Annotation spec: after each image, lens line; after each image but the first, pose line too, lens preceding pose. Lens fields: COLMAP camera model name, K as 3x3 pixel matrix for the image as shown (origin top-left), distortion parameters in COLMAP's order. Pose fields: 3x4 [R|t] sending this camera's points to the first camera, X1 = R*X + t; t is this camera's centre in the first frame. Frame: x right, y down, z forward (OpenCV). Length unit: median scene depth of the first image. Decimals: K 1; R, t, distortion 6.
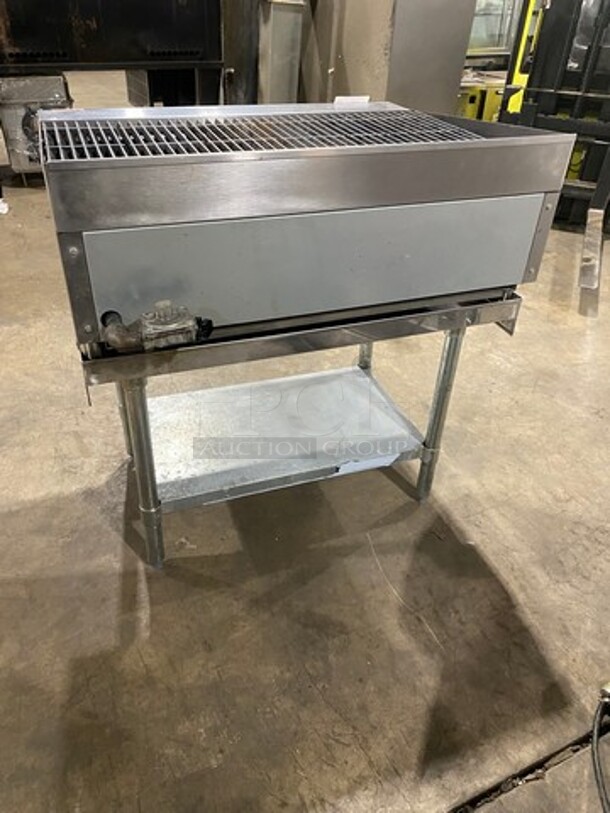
lens RADIAL K [[617.8, 0, 304.0], [0, 617.8, 402.8], [0, 0, 1]] dist [-0.001615, 0.002016]
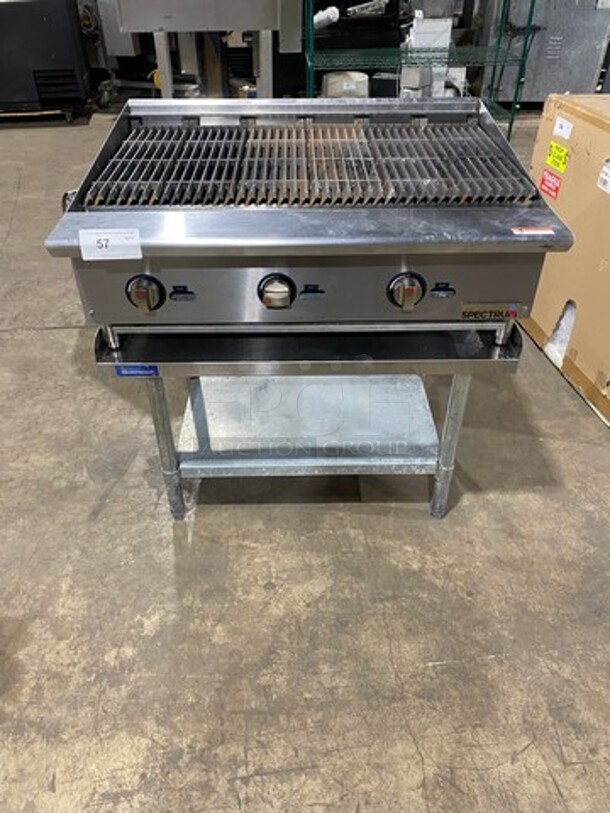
lens RADIAL K [[617.8, 0, 301.9], [0, 617.8, 402.2], [0, 0, 1]] dist [-0.001615, 0.002016]
pose [[-0.939203, -0.235157, 0.250197, -0.309744], [0.178977, 0.286567, 0.941194, -1.012660], [-0.293026, 0.928752, -0.227057, 1.247273]]
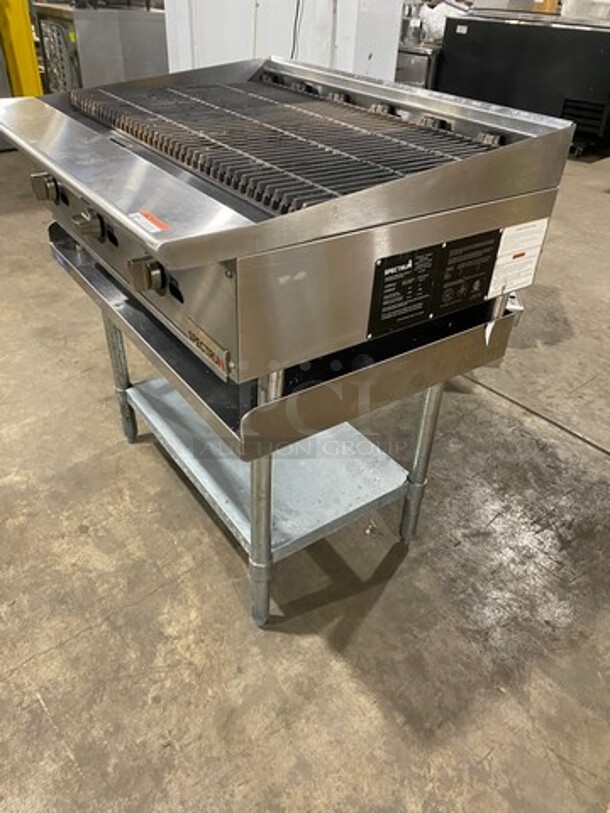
lens RADIAL K [[617.8, 0, 304.3], [0, 617.8, 405.5], [0, 0, 1]] dist [-0.001615, 0.002016]
pose [[-0.245361, -0.595730, 0.764790, -0.776342], [0.531526, 0.577085, 0.620042, -0.541823], [-0.810727, 0.558640, 0.175052, 0.769122]]
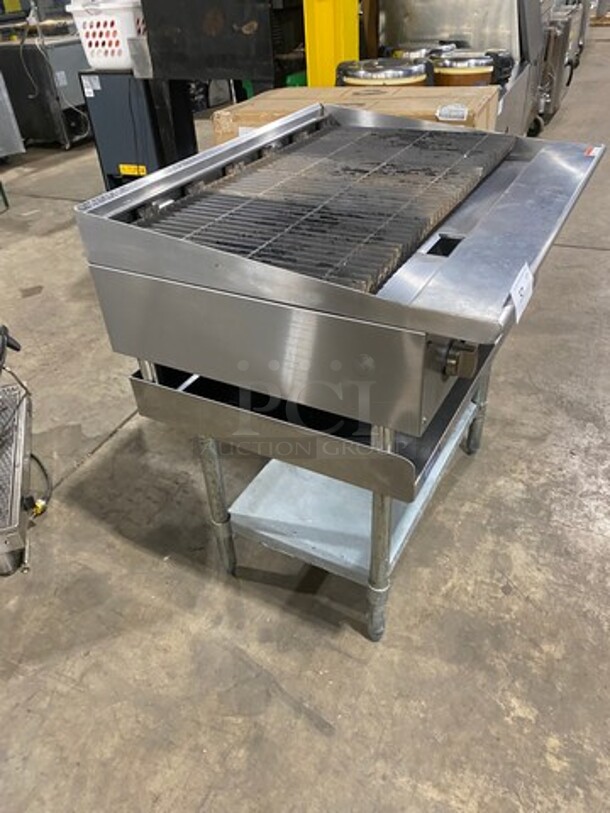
lens RADIAL K [[617.8, 0, 302.3], [0, 617.8, 406.0], [0, 0, 1]] dist [-0.001615, 0.002016]
pose [[-0.763967, 0.388023, -0.515550, 0.523878], [-0.353699, 0.416426, 0.837548, -0.821559], [0.539677, 0.822209, -0.180892, 1.082678]]
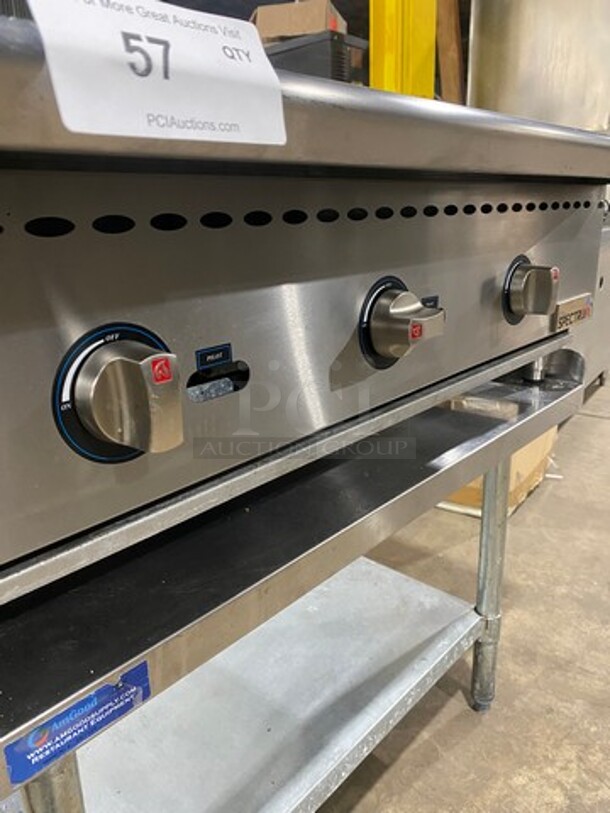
lens RADIAL K [[617.8, 0, 306.4], [0, 617.8, 402.5], [0, 0, 1]] dist [-0.001615, 0.002016]
pose [[-0.889602, 0.124598, -0.439413, 0.119211], [-0.272400, 0.627500, 0.729412, -0.552276], [0.366615, 0.768582, -0.524285, 1.145820]]
